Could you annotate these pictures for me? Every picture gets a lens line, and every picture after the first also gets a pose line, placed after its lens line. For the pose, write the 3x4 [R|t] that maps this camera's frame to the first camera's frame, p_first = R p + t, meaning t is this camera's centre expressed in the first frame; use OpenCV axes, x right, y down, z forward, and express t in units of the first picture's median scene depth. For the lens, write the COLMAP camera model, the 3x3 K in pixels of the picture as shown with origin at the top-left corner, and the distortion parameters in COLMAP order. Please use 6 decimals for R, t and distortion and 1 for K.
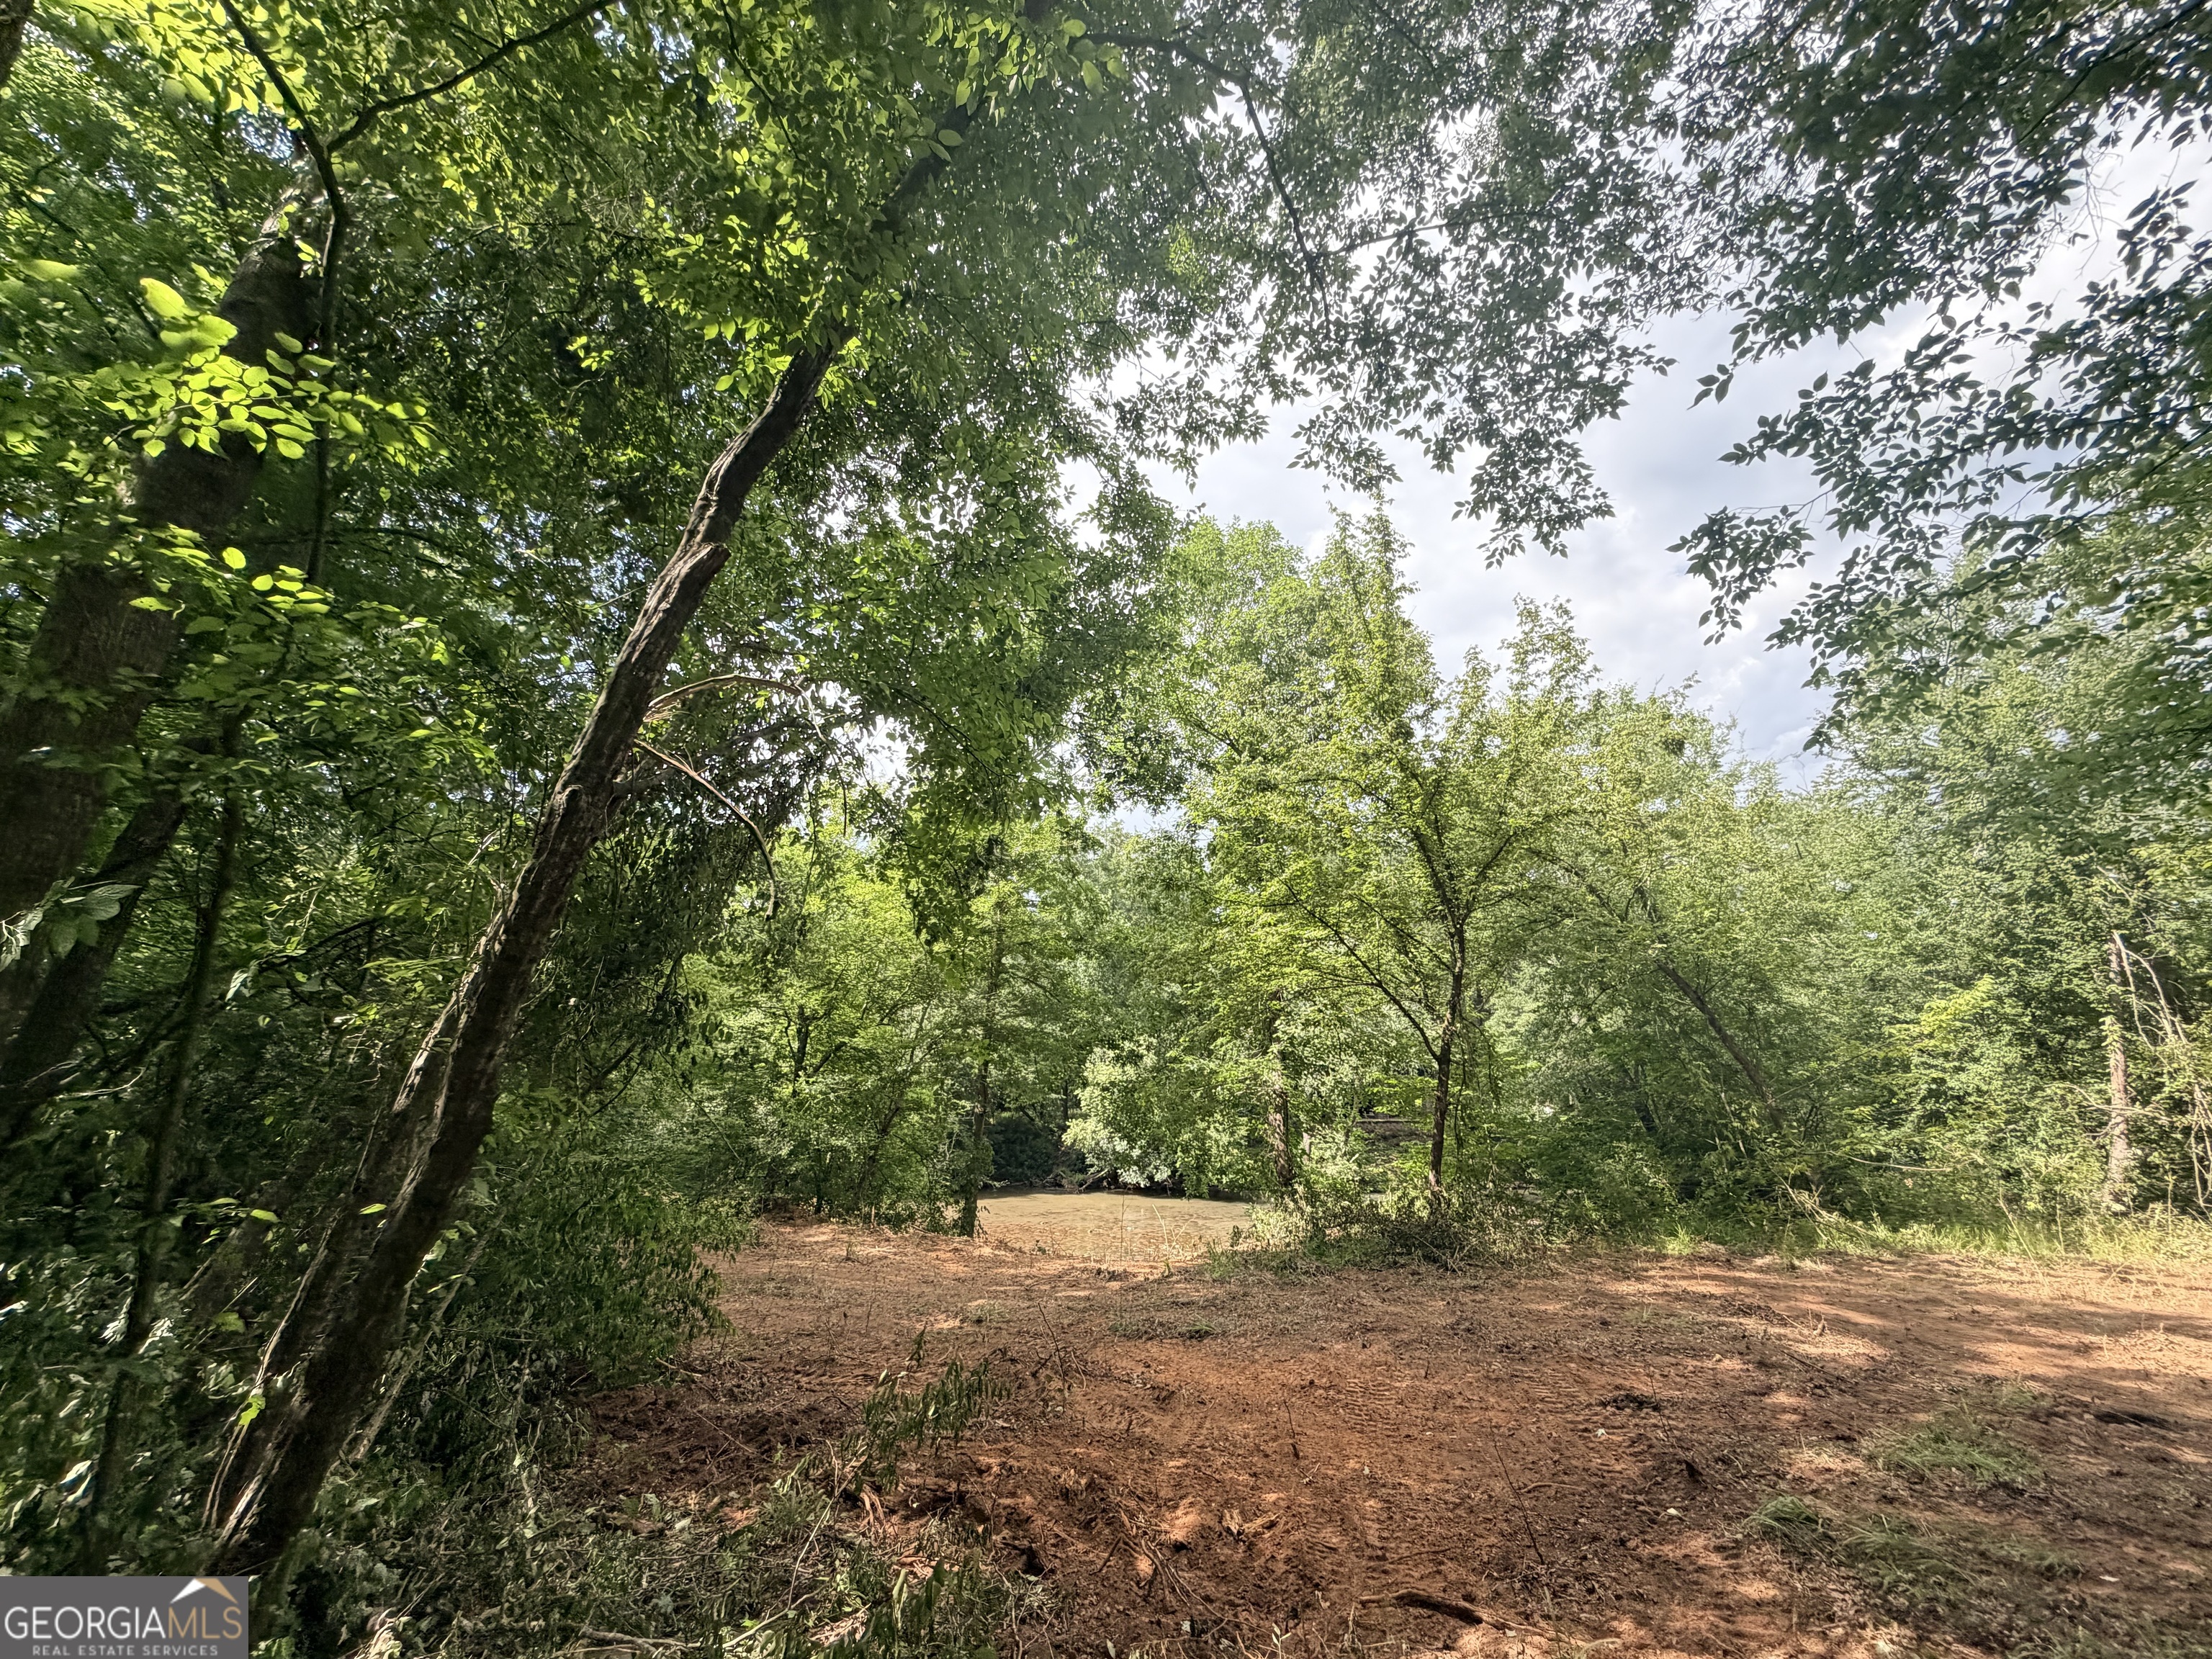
lens RADIAL K [[888.0, 0, 1088.4], [0, 888.0, 819.4], [0, 0, 1]] dist [-0.000648, 0.000971]
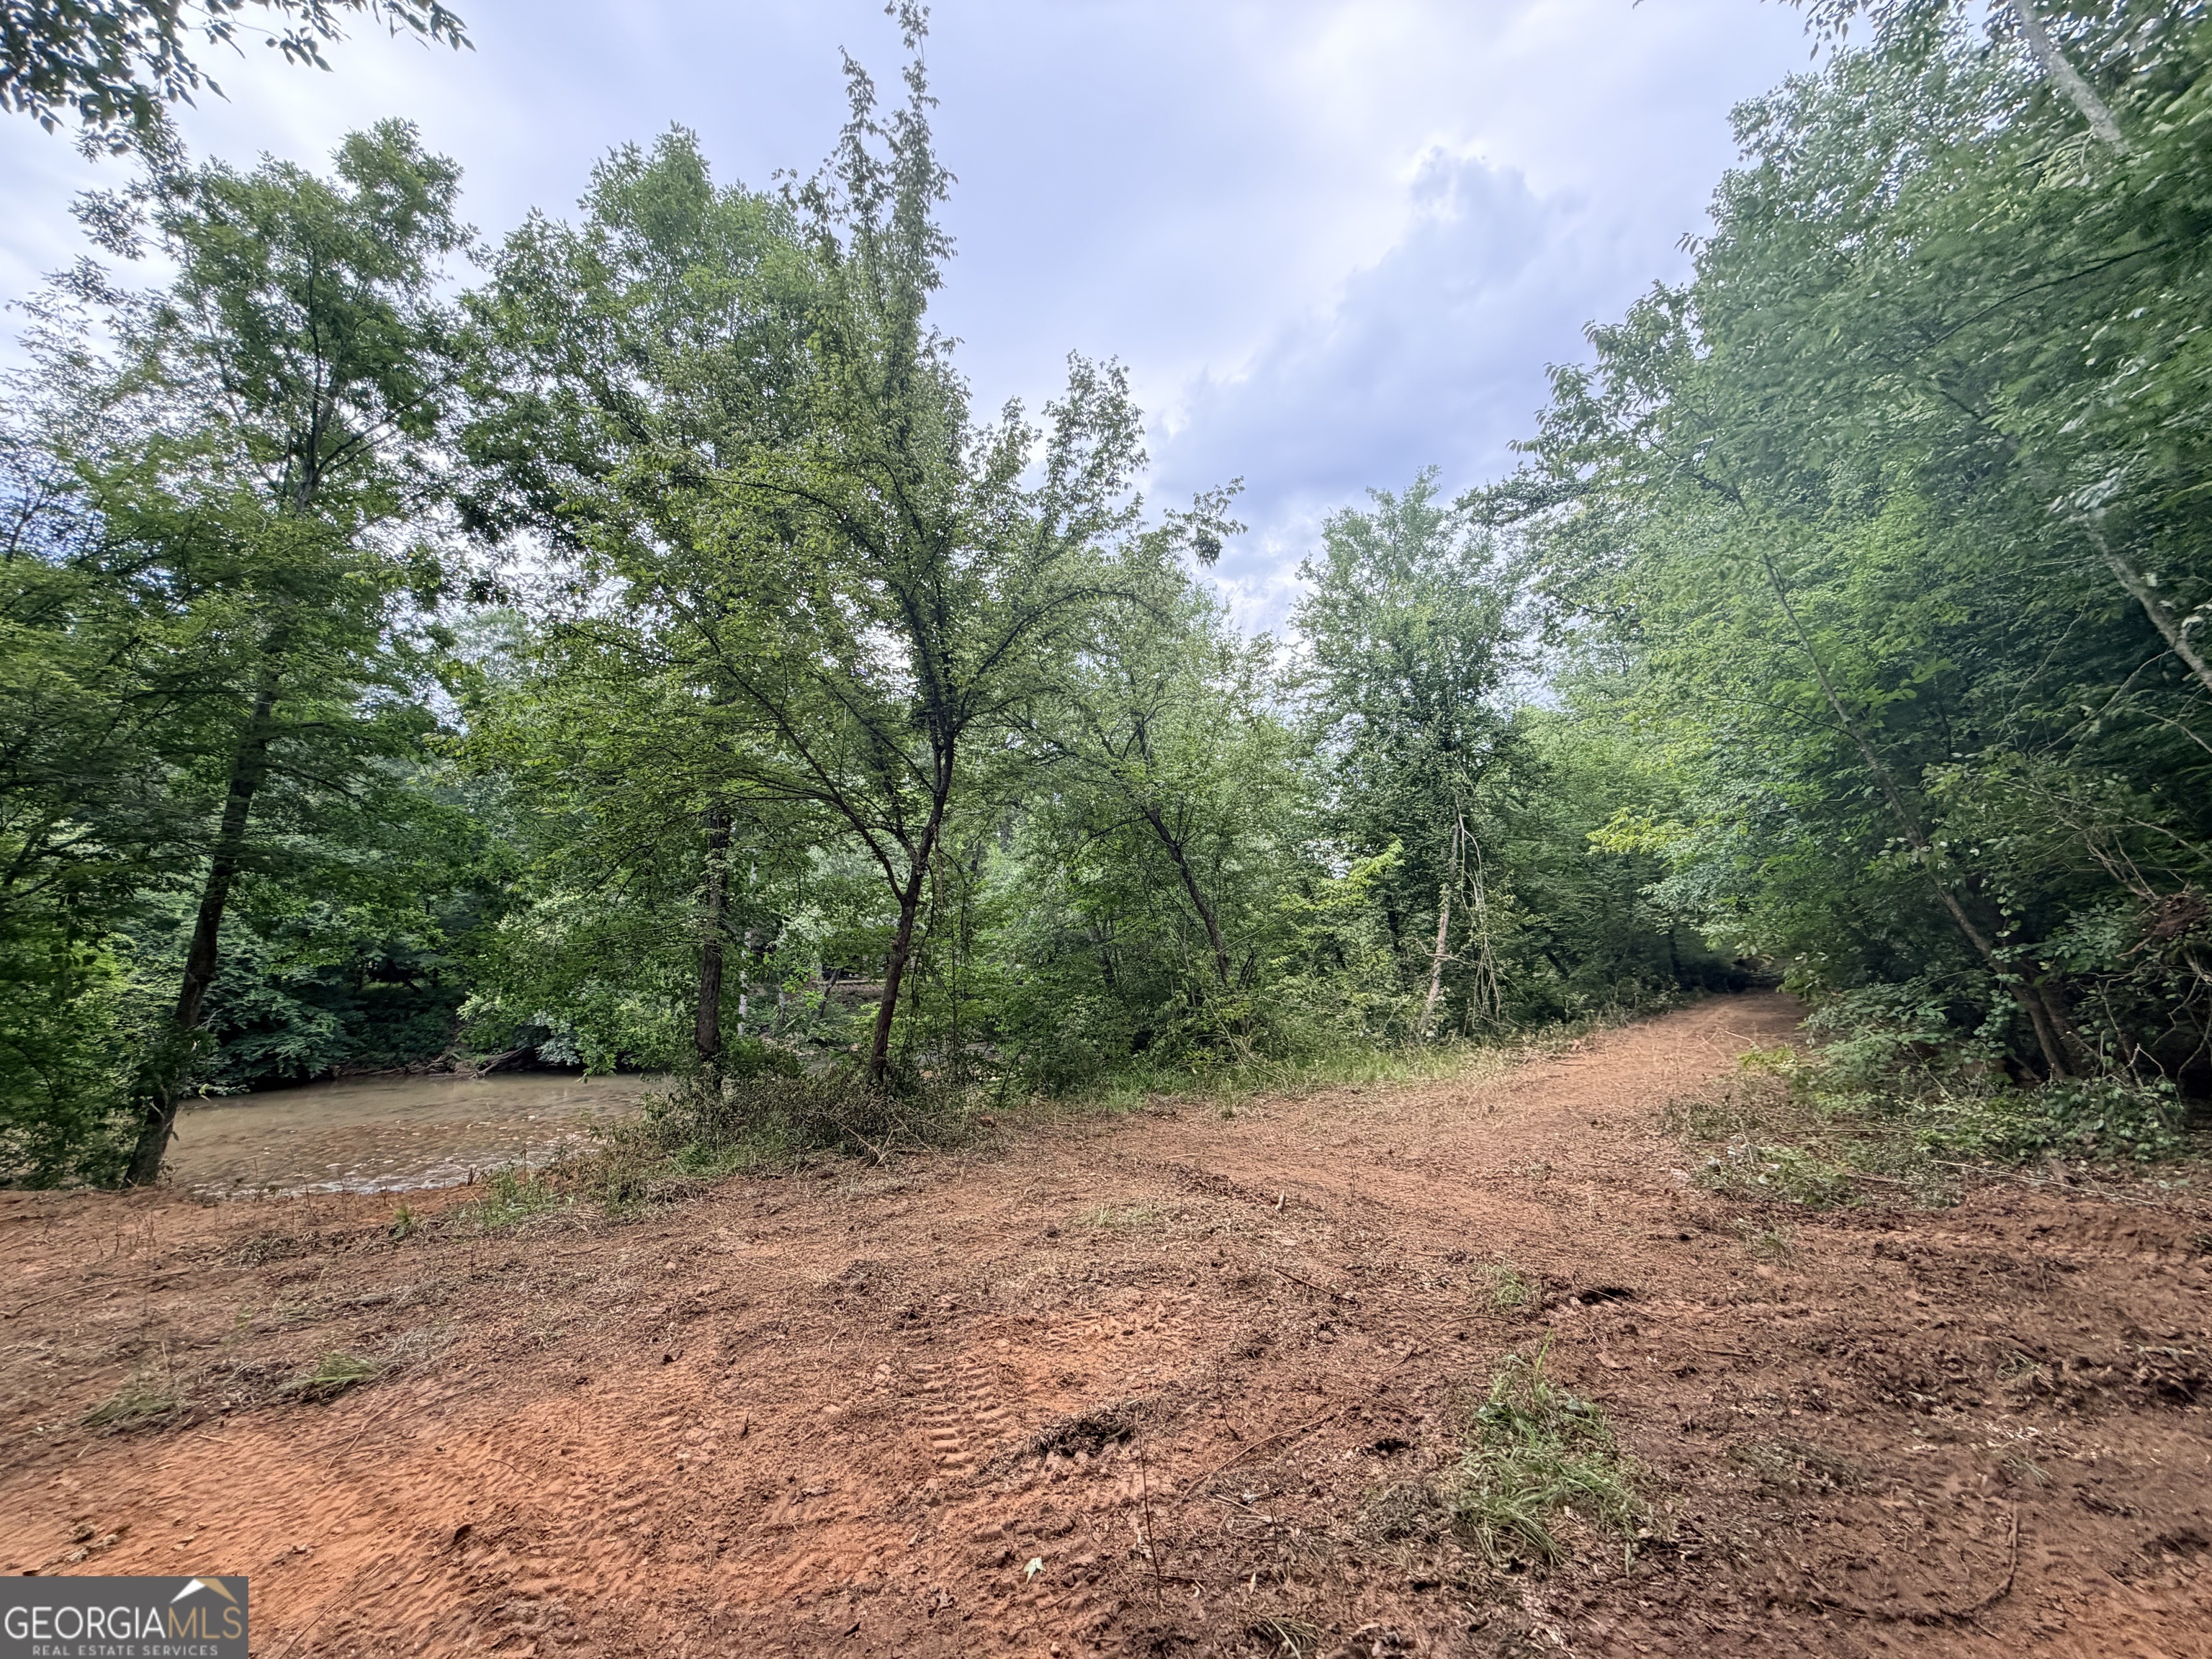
lens RADIAL K [[888.0, 0, 1105.8], [0, 888.0, 821.1], [0, 0, 1]] dist [-0.000648, 0.000971]
pose [[0.850827, 0.071722, 0.520529, 0.075826], [-0.146881, 0.983613, 0.104556, 0.052750], [-0.504500, -0.165415, 0.847418, 0.145369]]
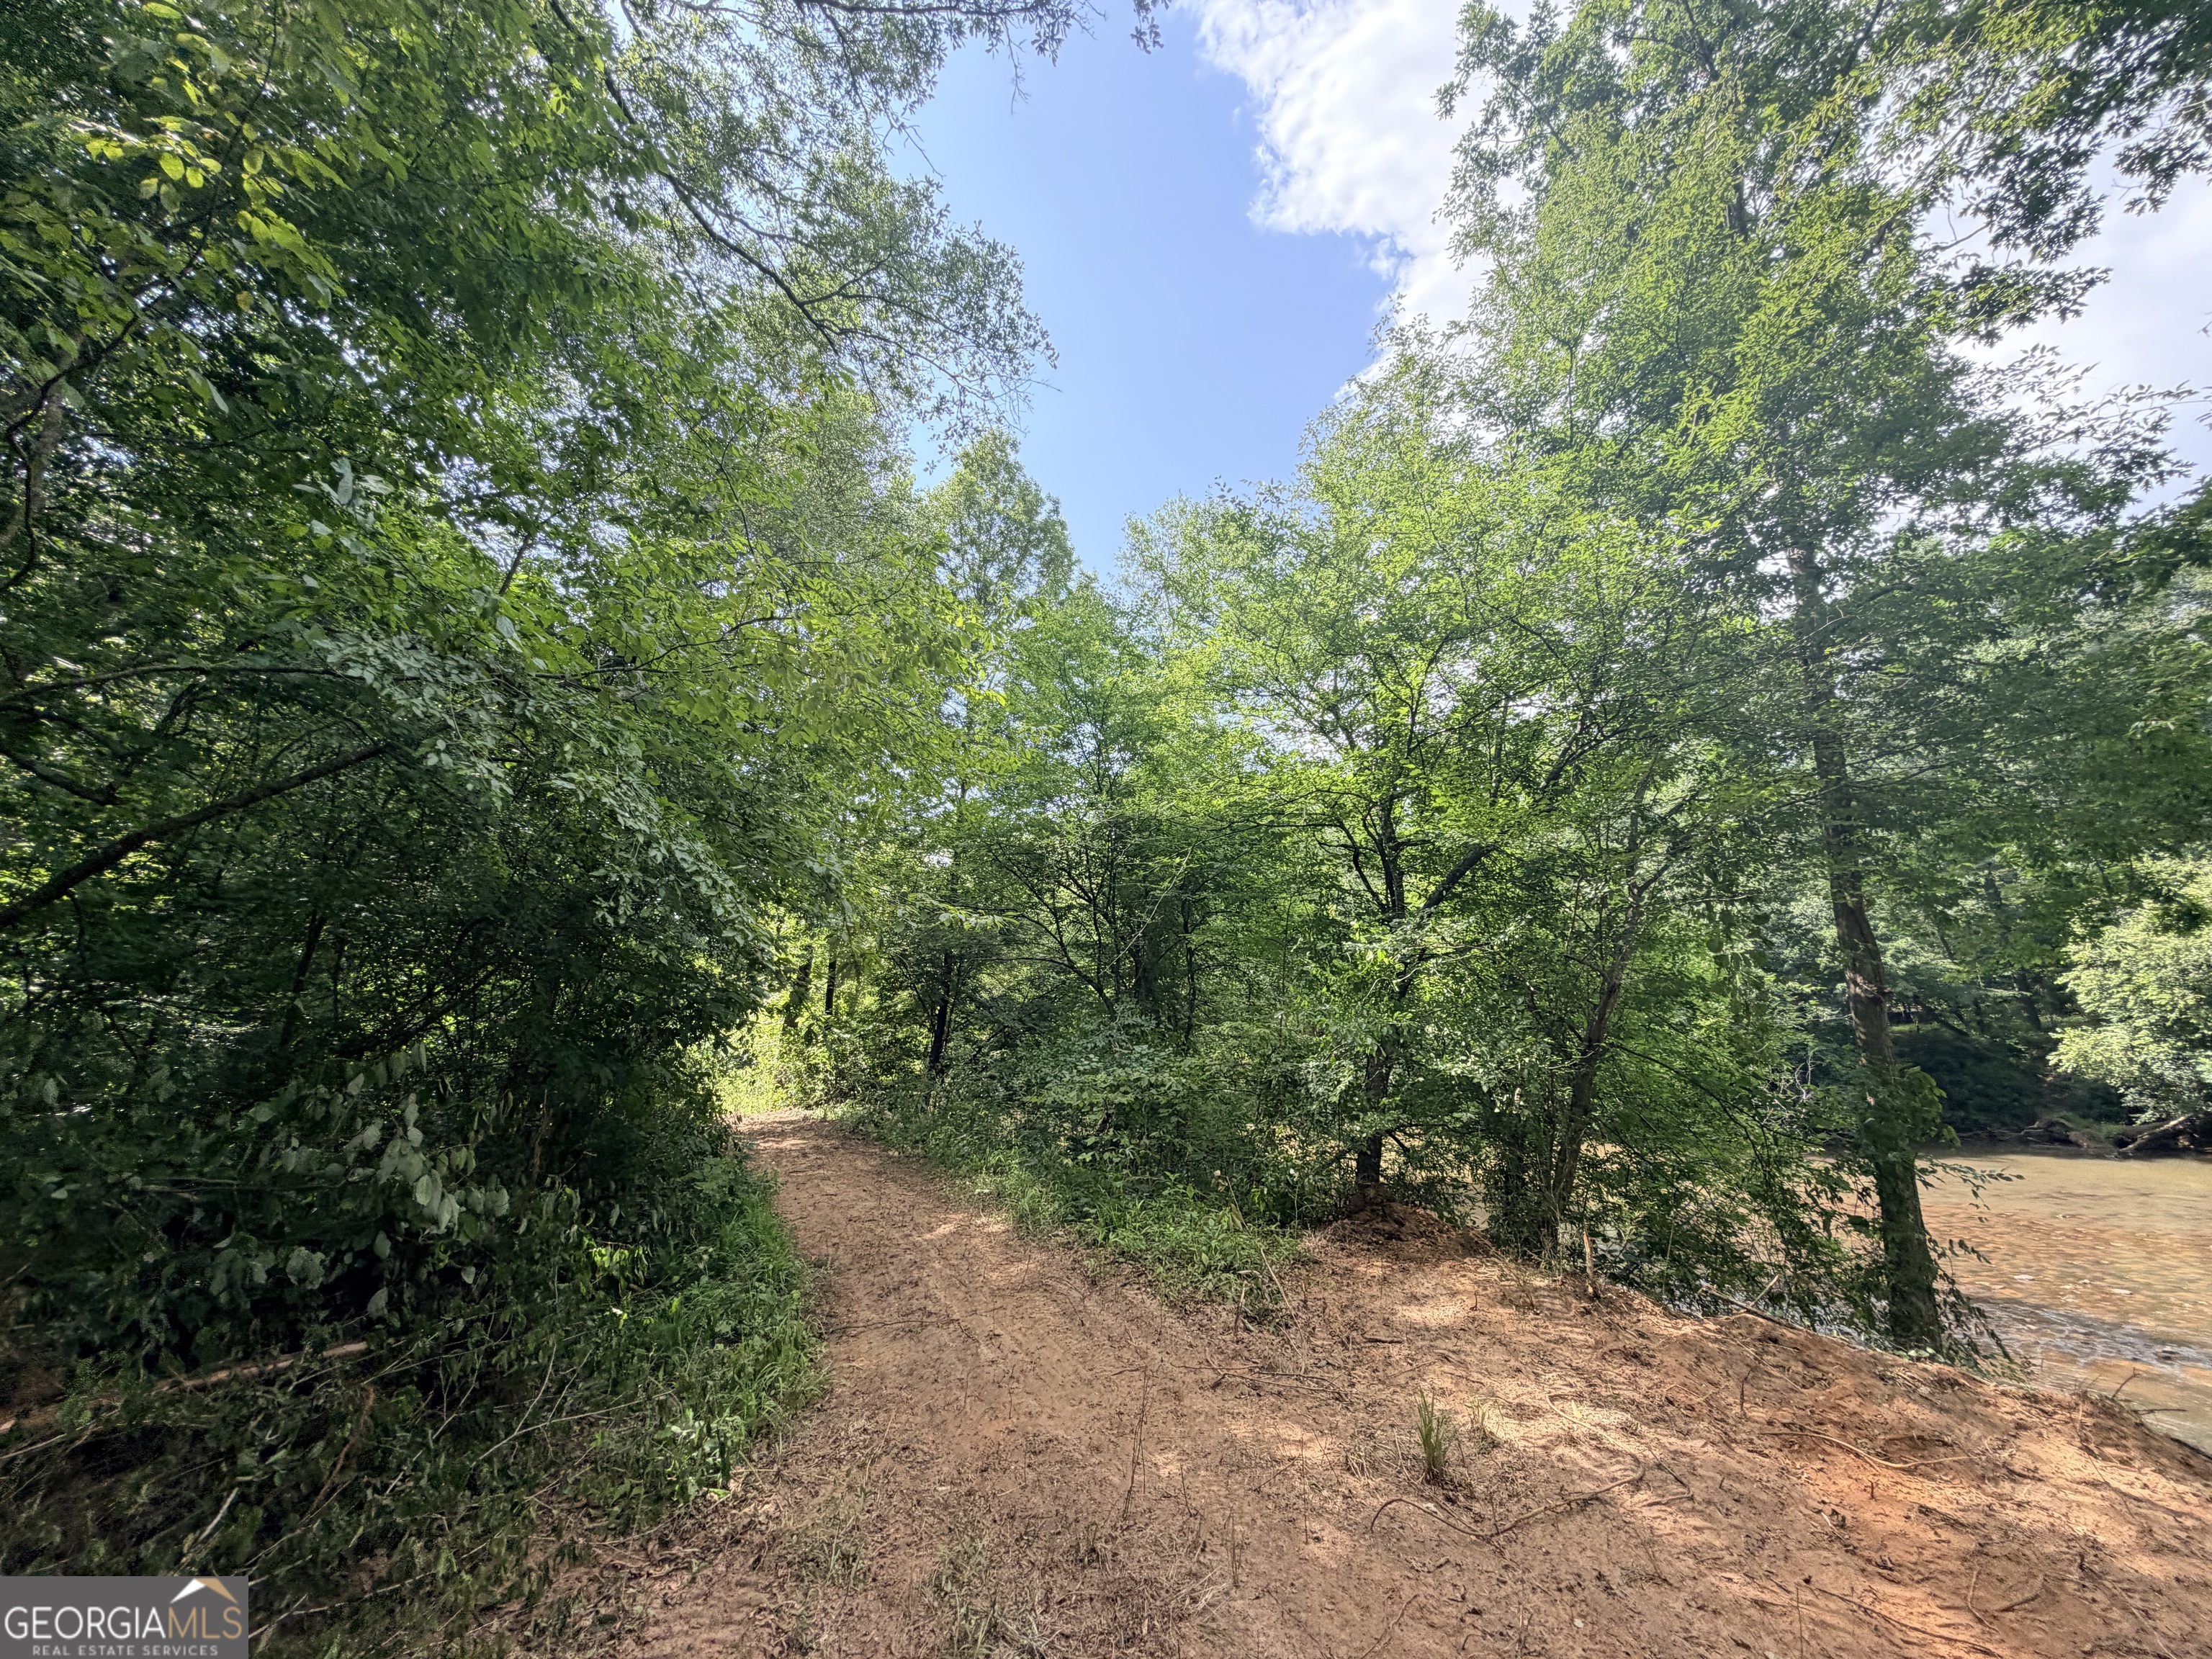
lens RADIAL K [[888.0, 0, 1102.4], [0, 888.0, 826.6], [0, 0, 1]] dist [-0.000648, 0.000971]
pose [[0.697775, -0.195786, -0.689041, -0.061914], [0.249545, 0.968105, -0.022372, 0.152065], [0.671444, -0.156336, 0.724377, 0.412103]]
